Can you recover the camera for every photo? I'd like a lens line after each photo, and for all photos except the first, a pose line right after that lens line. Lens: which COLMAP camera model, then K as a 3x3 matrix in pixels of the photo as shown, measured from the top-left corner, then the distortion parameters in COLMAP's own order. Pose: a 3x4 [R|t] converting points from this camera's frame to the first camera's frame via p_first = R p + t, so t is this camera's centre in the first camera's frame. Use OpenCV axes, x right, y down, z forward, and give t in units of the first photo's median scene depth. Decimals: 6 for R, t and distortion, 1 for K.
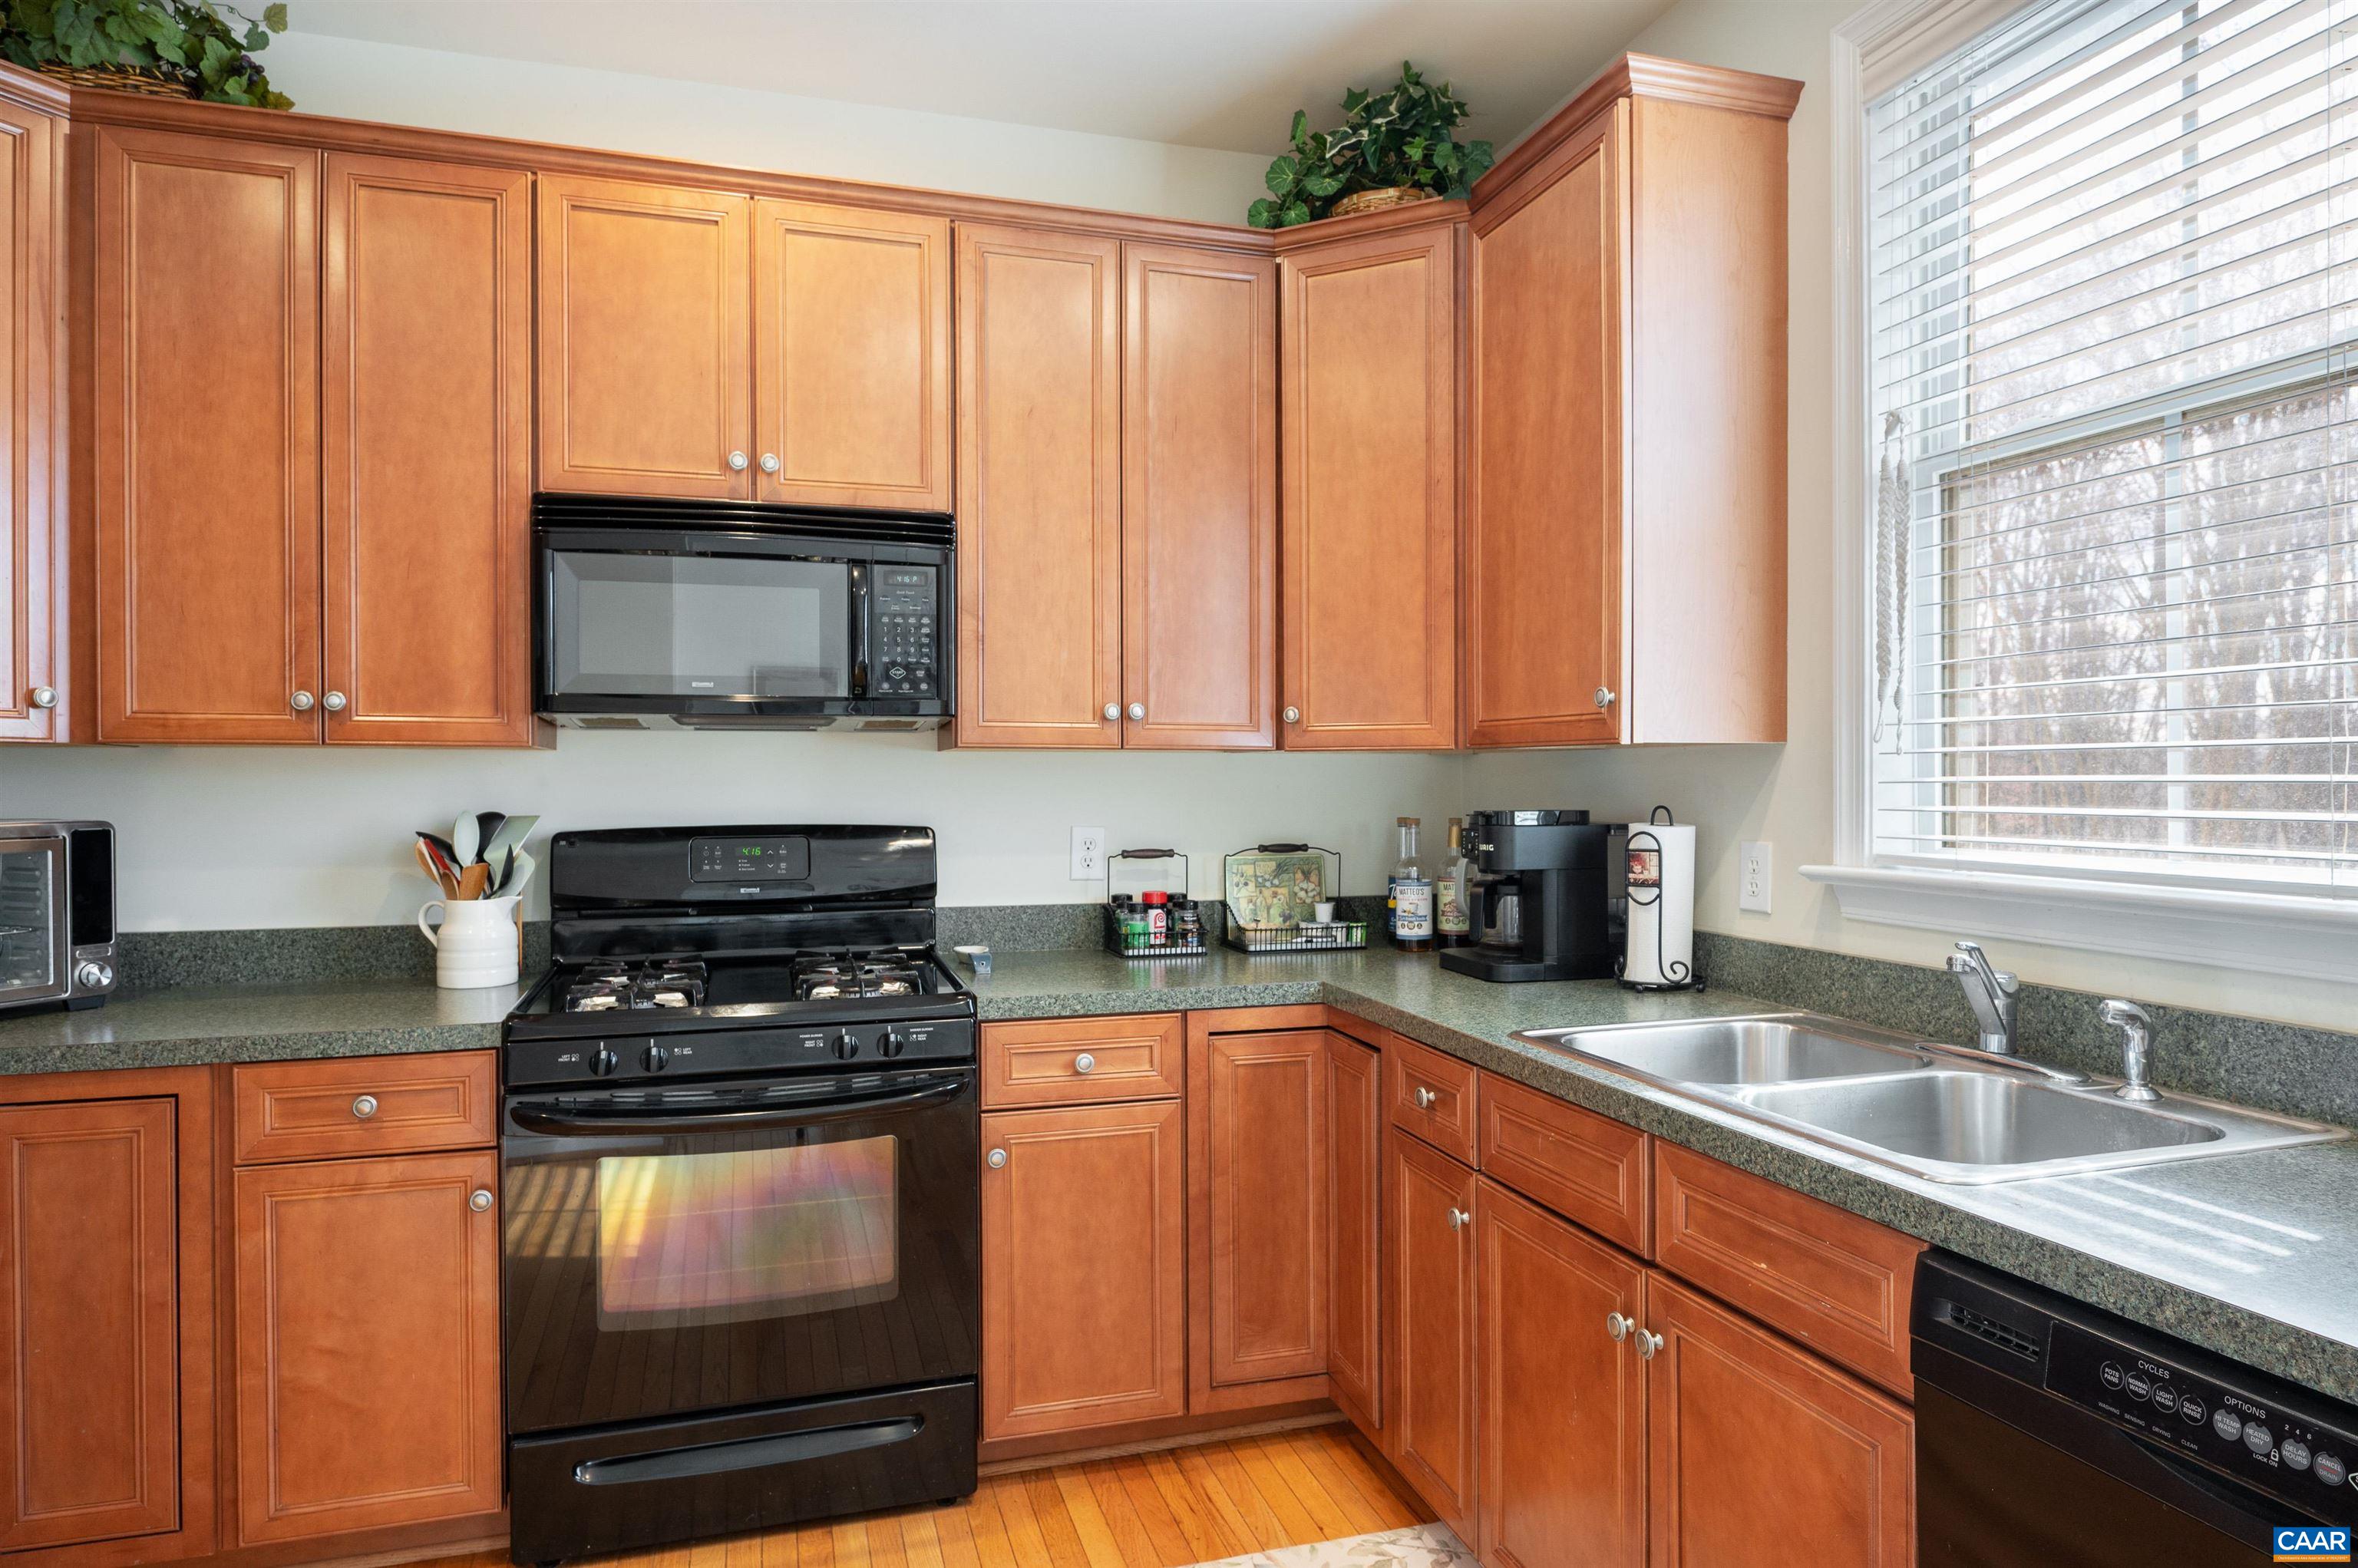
lens RADIAL K [[1350.5, 0, 1175.2], [0, 1350.5, 776.0], [0, 0, 1]] dist [-0.002335, -0.002533]
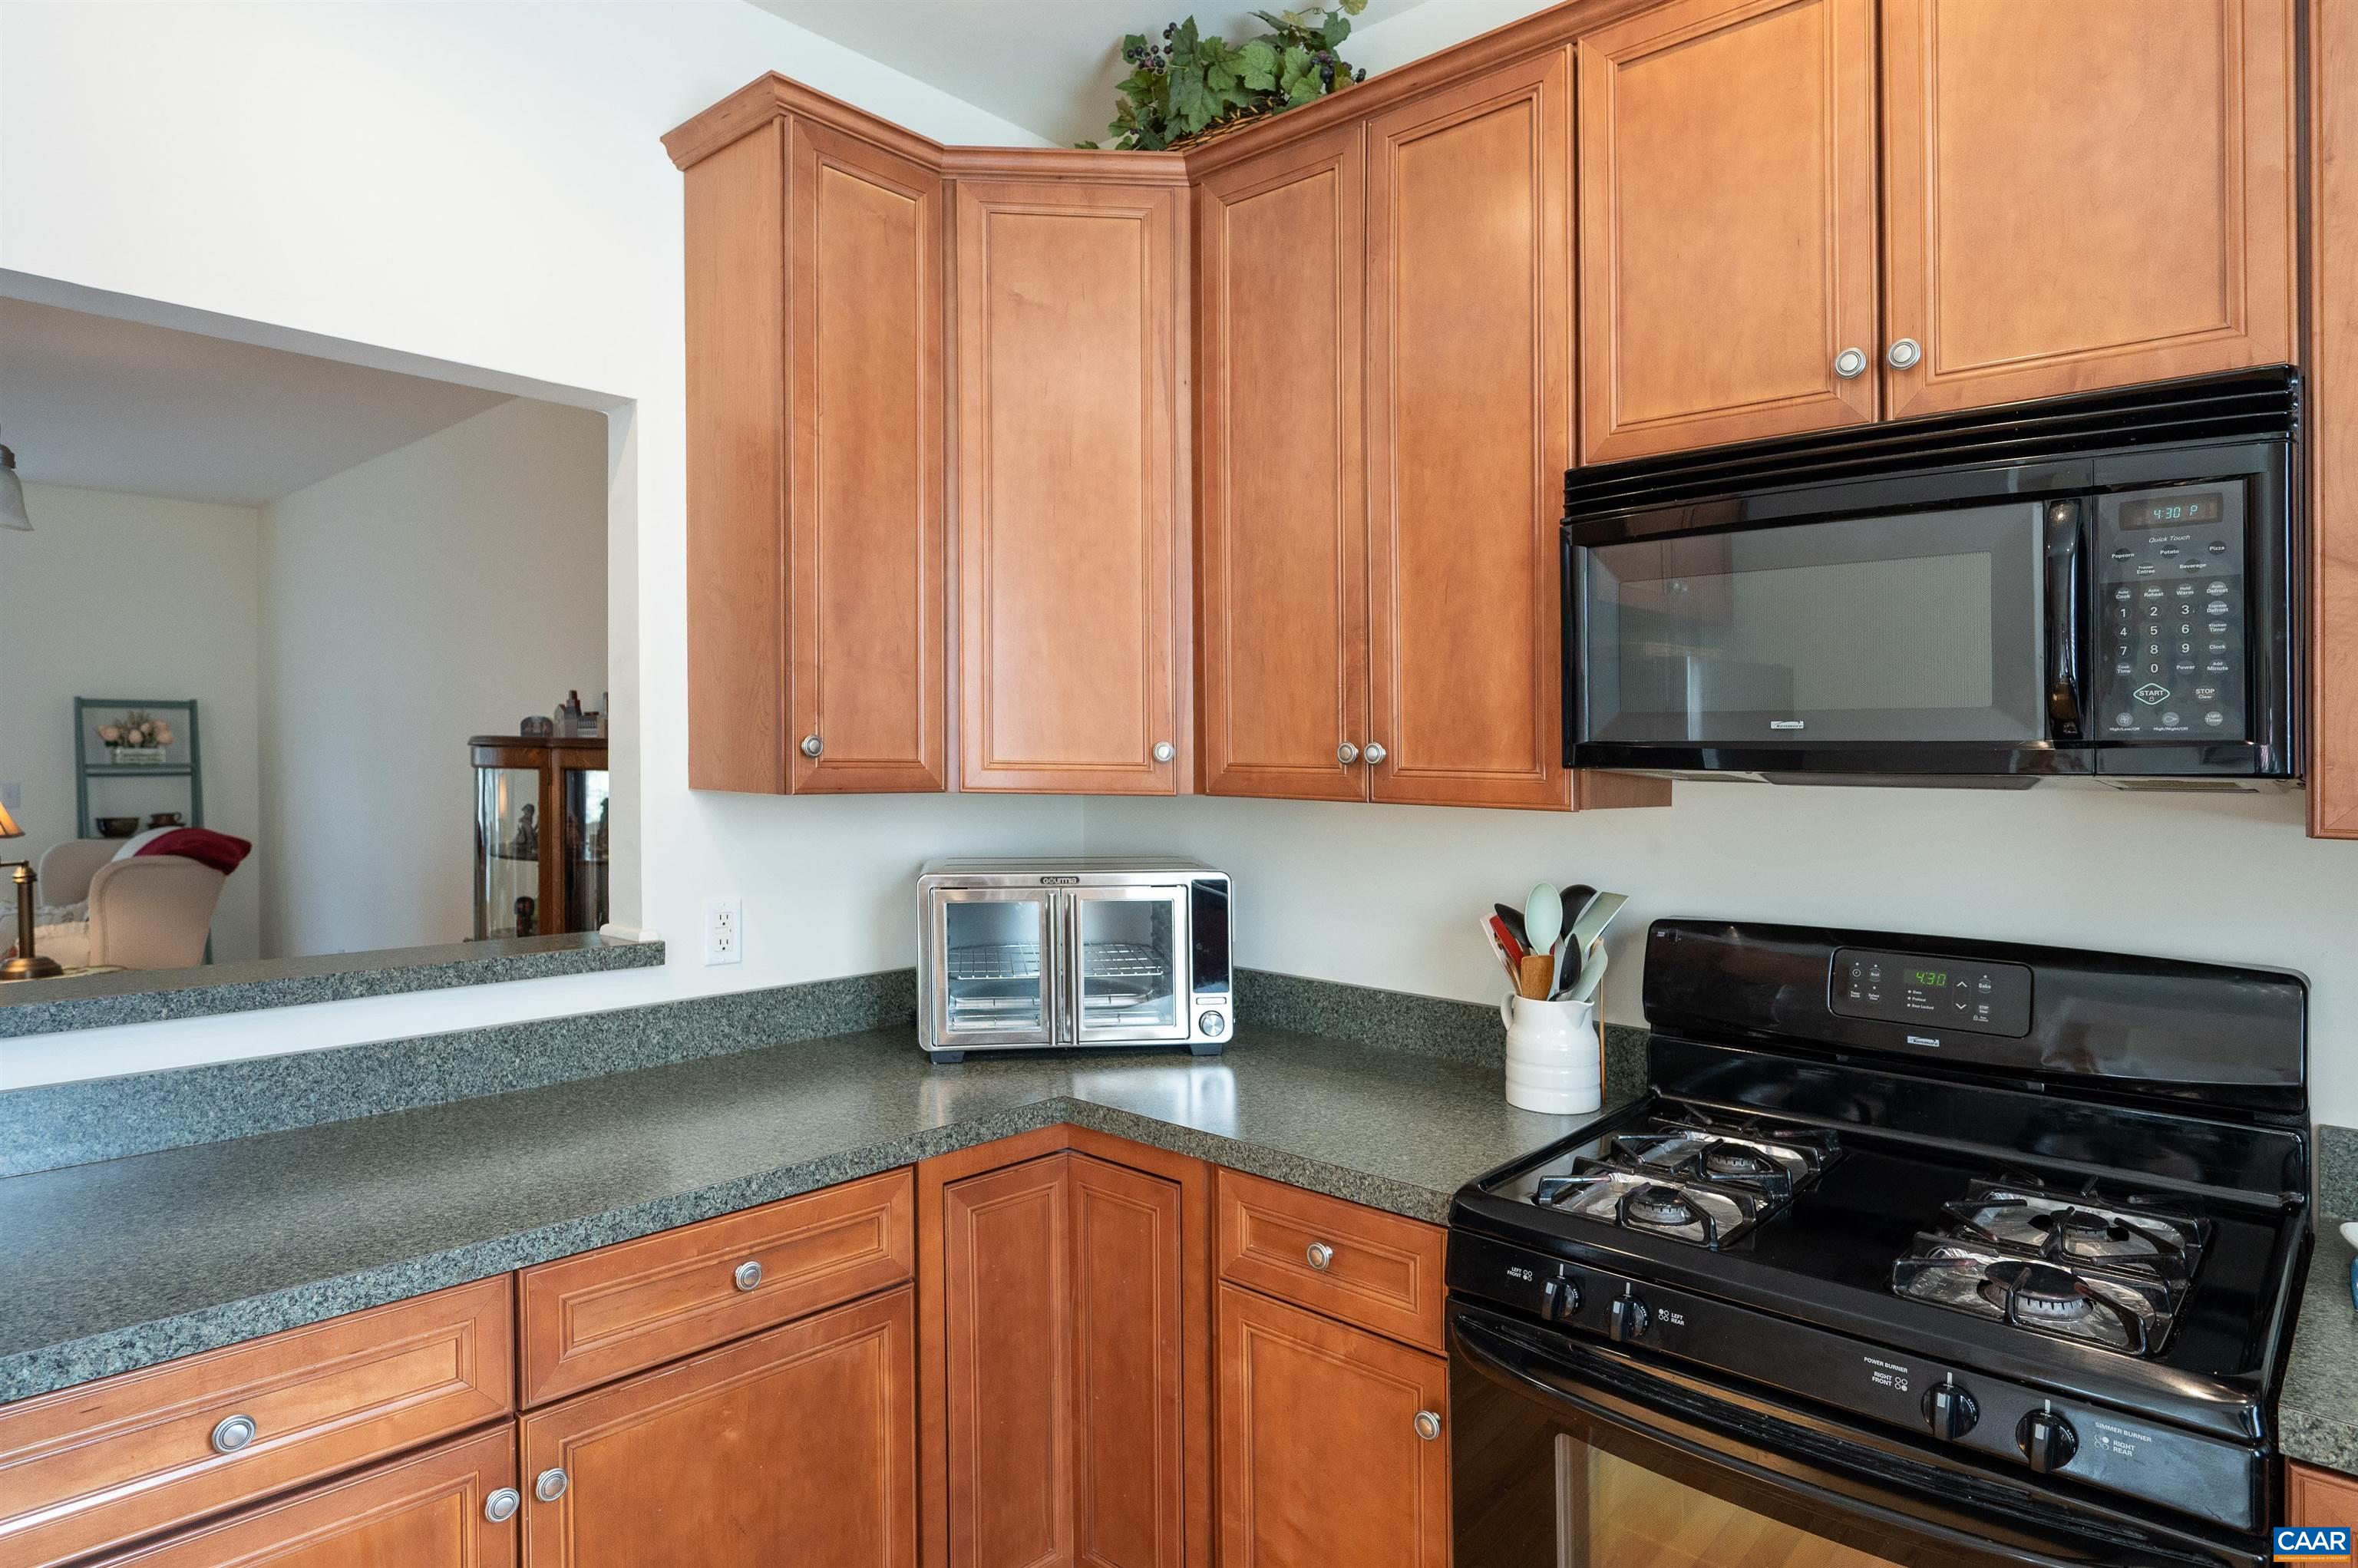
lens RADIAL K [[1350.5, 0, 1165.4], [0, 1350.5, 754.0], [0, 0, 1]] dist [-0.002335, -0.002533]
pose [[0.513464, 0.005070, -0.858096, 0.048683], [-0.011847, 0.999929, -0.001181, -0.050313], [0.858030, 0.010772, 0.513487, 0.424237]]
